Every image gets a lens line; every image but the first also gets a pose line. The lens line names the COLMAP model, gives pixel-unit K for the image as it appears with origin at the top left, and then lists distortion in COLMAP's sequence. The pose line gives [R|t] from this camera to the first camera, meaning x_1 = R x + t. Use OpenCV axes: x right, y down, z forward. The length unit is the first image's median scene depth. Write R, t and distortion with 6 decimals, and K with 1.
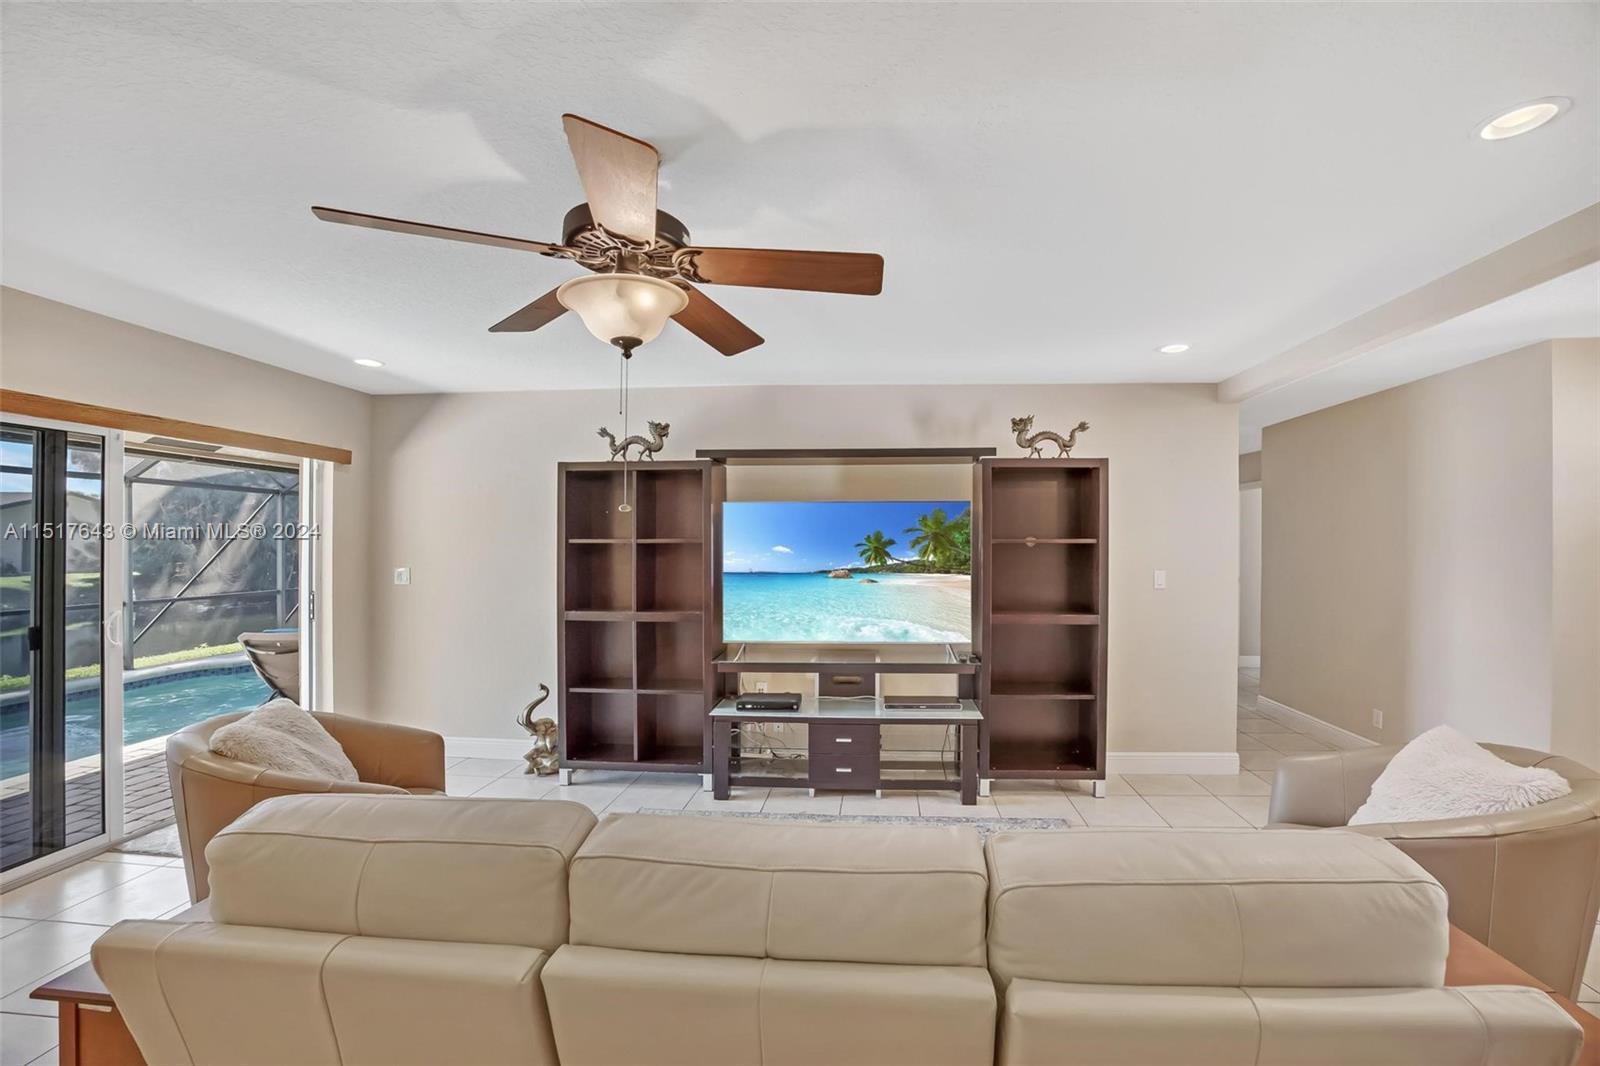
lens RADIAL K [[645.9, 0, 801.9], [0, 645.9, 523.5], [0, 0, 1]] dist [-0.057309, 0.007793]
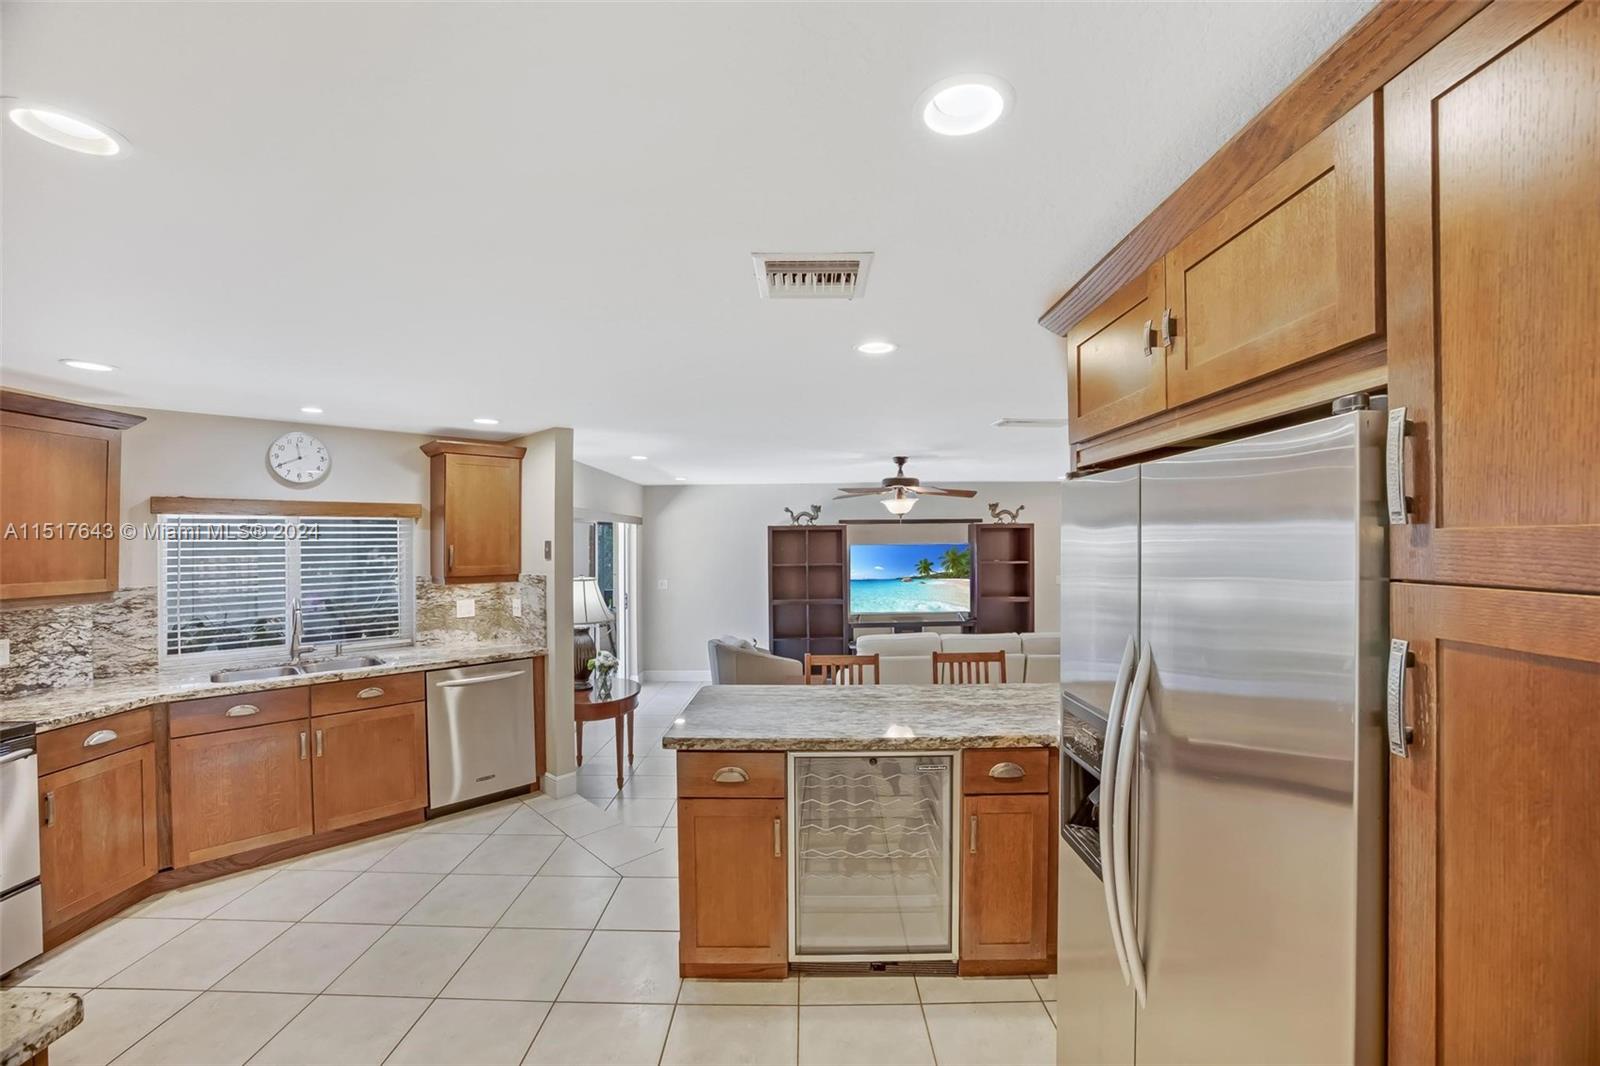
lens RADIAL K [[645.9, 0, 793.9], [0, 645.9, 538.5], [0, 0, 1]] dist [-0.057309, 0.007793]
pose [[0.997088, -0.011035, 0.075463, -0.456767], [0.009072, 0.999613, 0.026315, -0.110256], [-0.075724, -0.025554, 0.996801, -1.021438]]
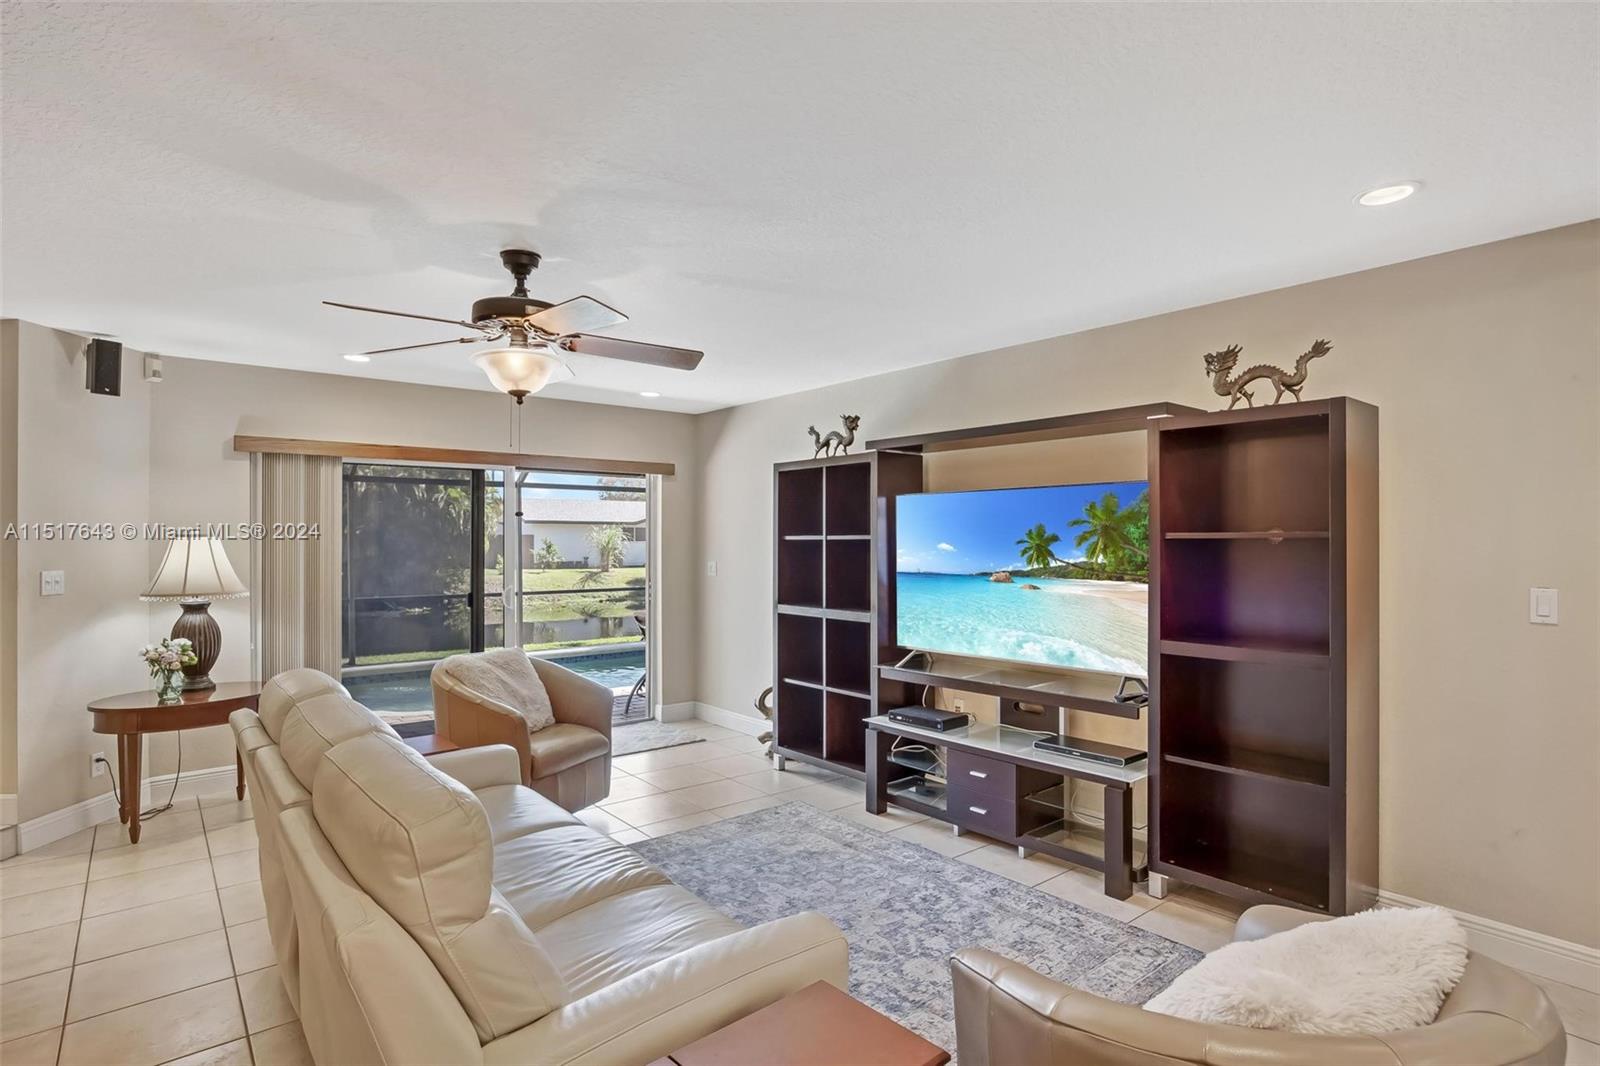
lens RADIAL K [[817.0, 0, 809.3], [0, 817.0, 531.3], [0, 0, 1]] dist [-0.024486, -0.000190]
pose [[0.696107, -0.009134, -0.717880, 0.636978], [0.024593, 0.999636, 0.011128, 0.002259], [0.717516, -0.025401, 0.696078, 0.102798]]
